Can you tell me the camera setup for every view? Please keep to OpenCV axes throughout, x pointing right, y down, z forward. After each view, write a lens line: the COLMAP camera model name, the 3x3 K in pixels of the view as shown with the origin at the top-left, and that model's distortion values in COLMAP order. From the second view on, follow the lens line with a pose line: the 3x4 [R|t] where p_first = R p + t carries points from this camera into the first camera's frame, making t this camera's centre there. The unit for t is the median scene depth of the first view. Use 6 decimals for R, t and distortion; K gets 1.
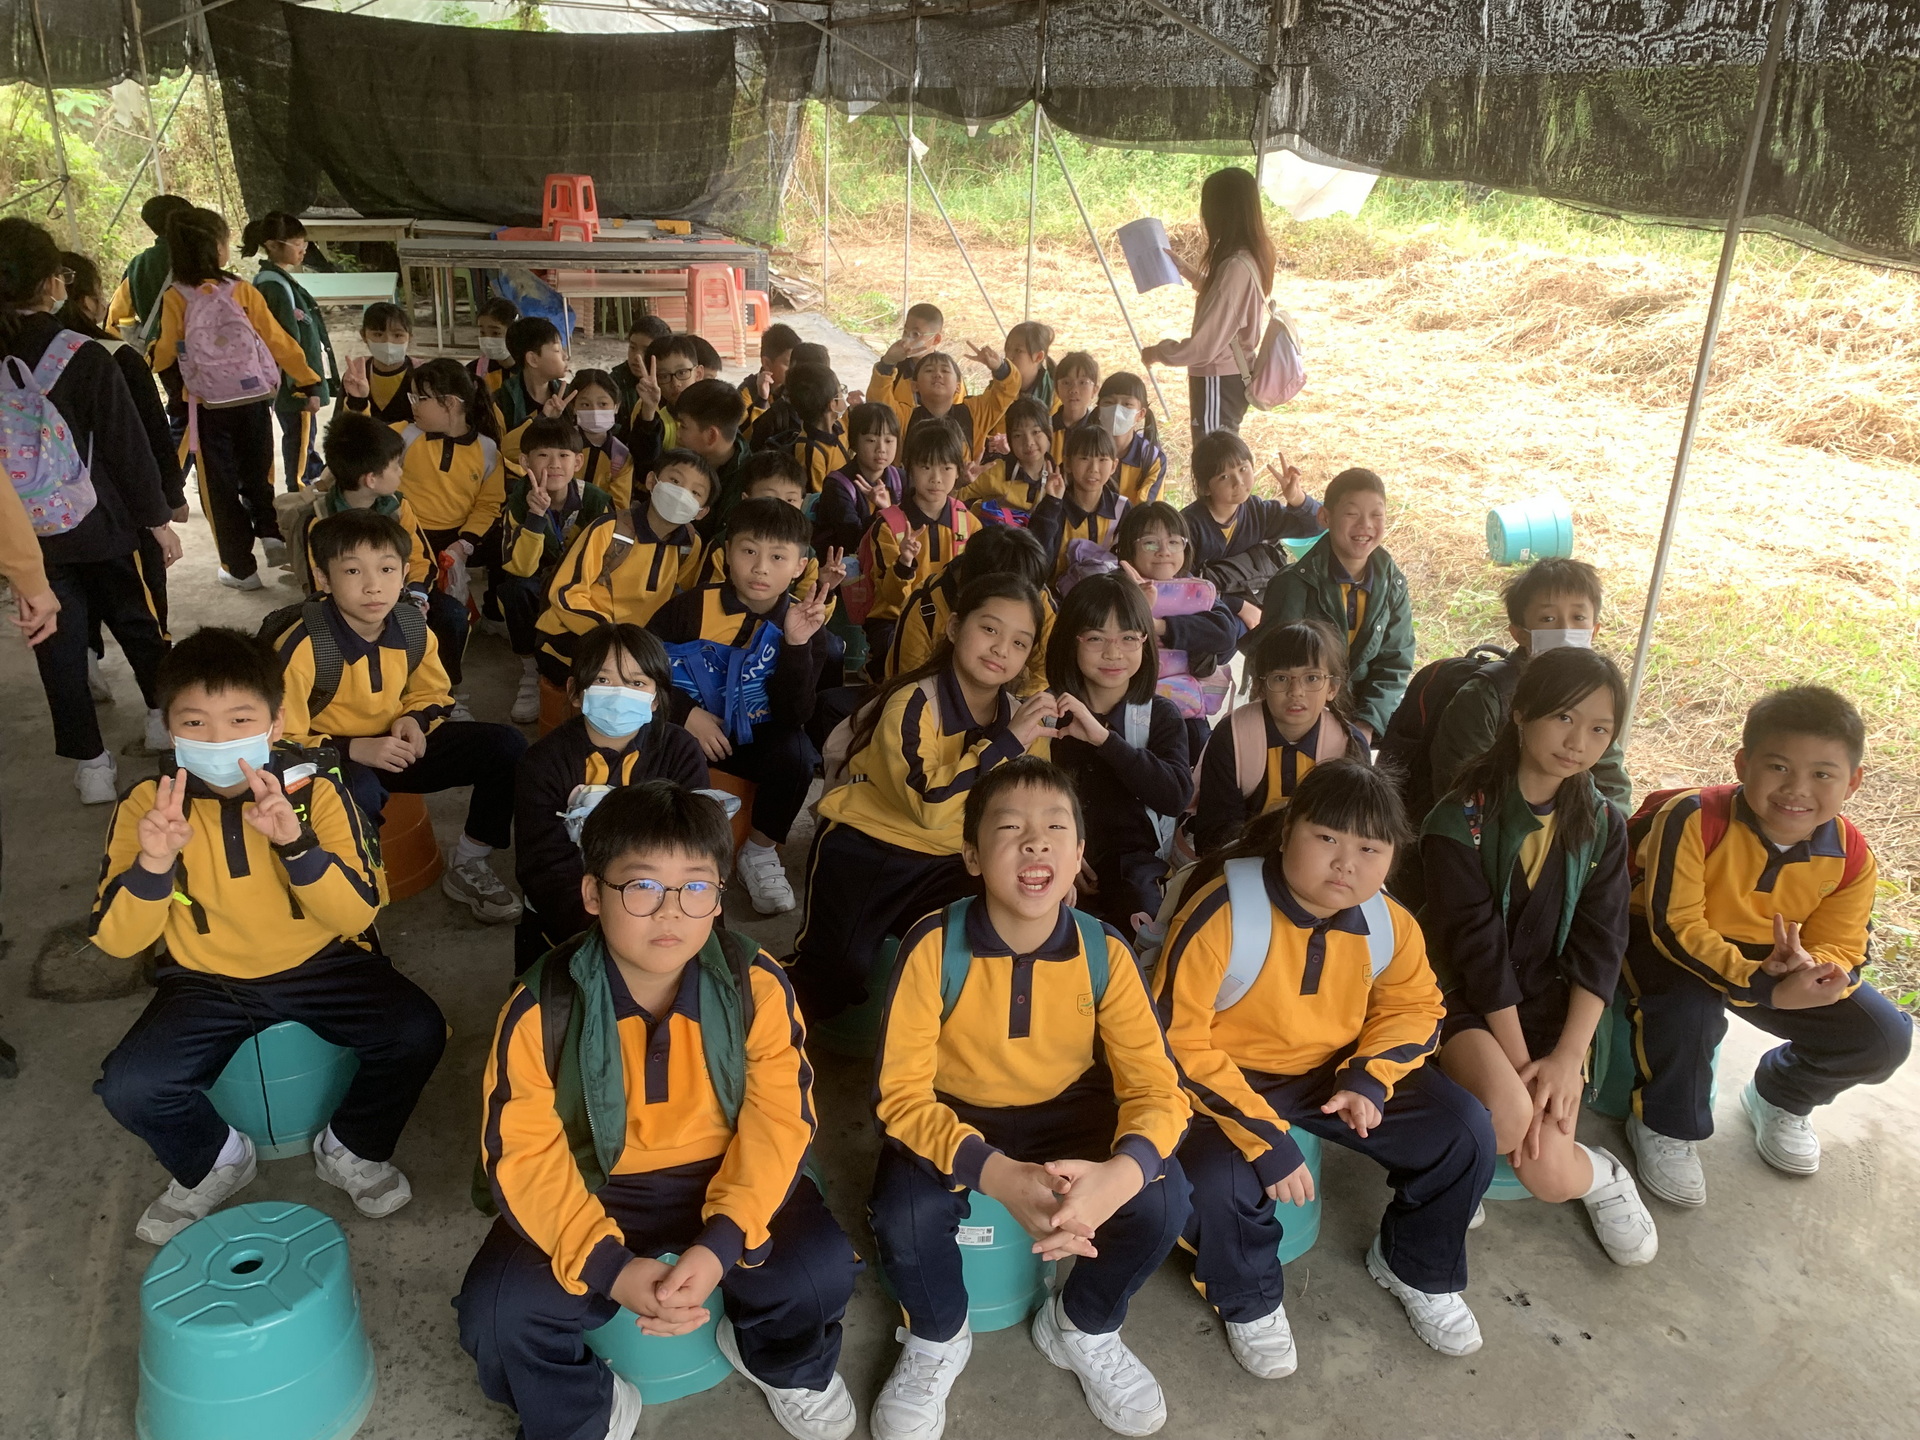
lens RADIAL K [[1446.2, 0, 975.2], [0, 1446.2, 711.0], [0, 0, 1]] dist [-0.005178, 0.010721]
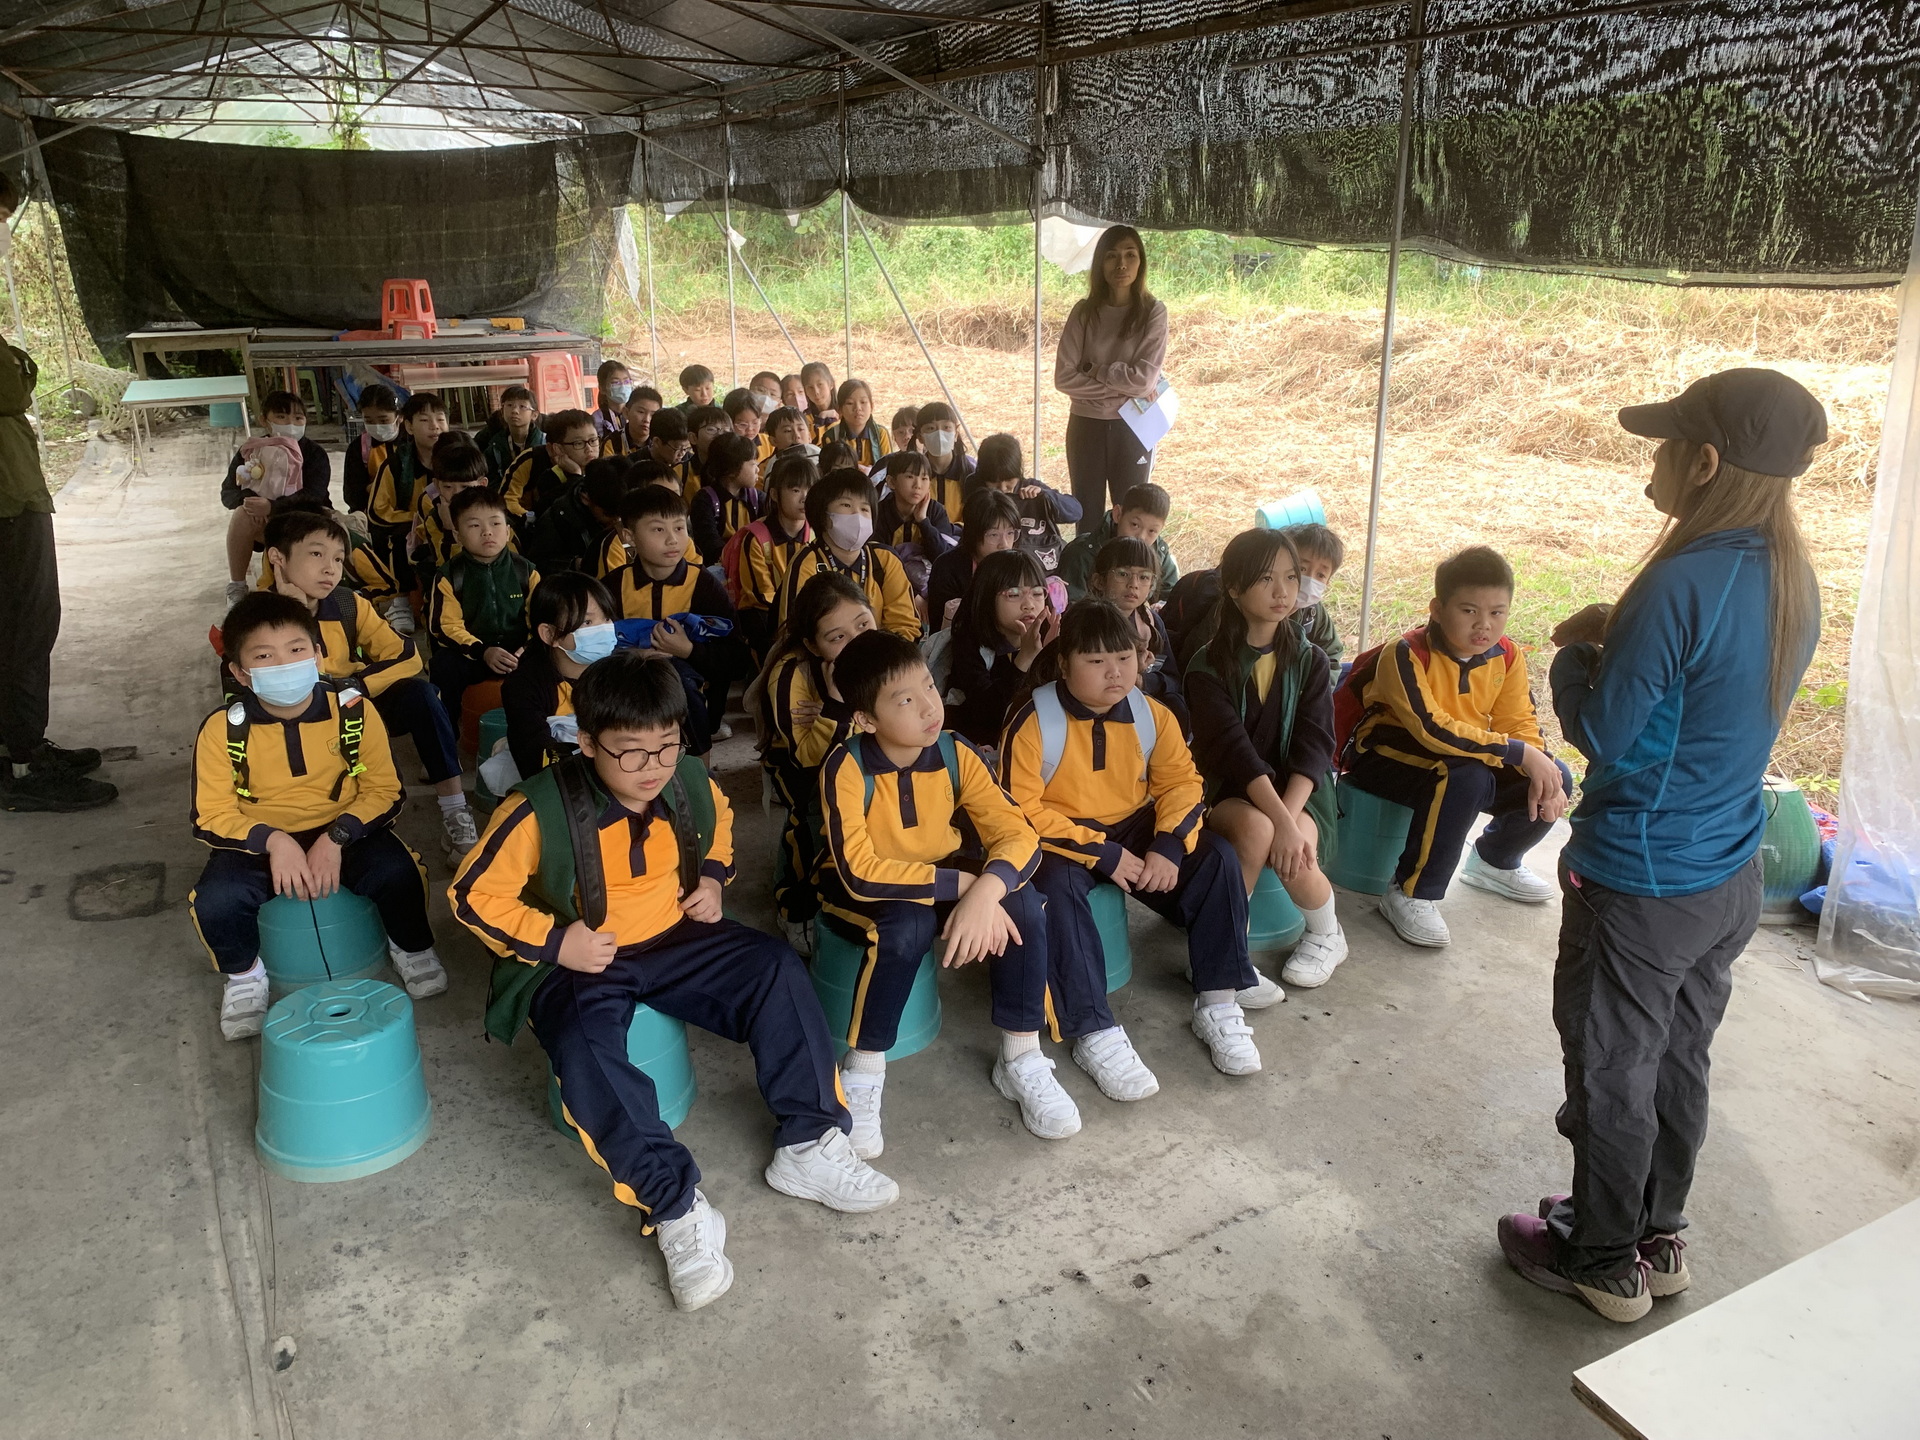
lens RADIAL K [[1466.9, 0, 960.0], [0, 1466.9, 720.0], [0, 0, 1]] dist [0.003951, -0.005484]
pose [[0.992190, -0.074552, 0.100007, -0.009777], [0.080848, 0.994891, -0.060454, 0.055014], [-0.094989, 0.068067, 0.993148, -0.098029]]
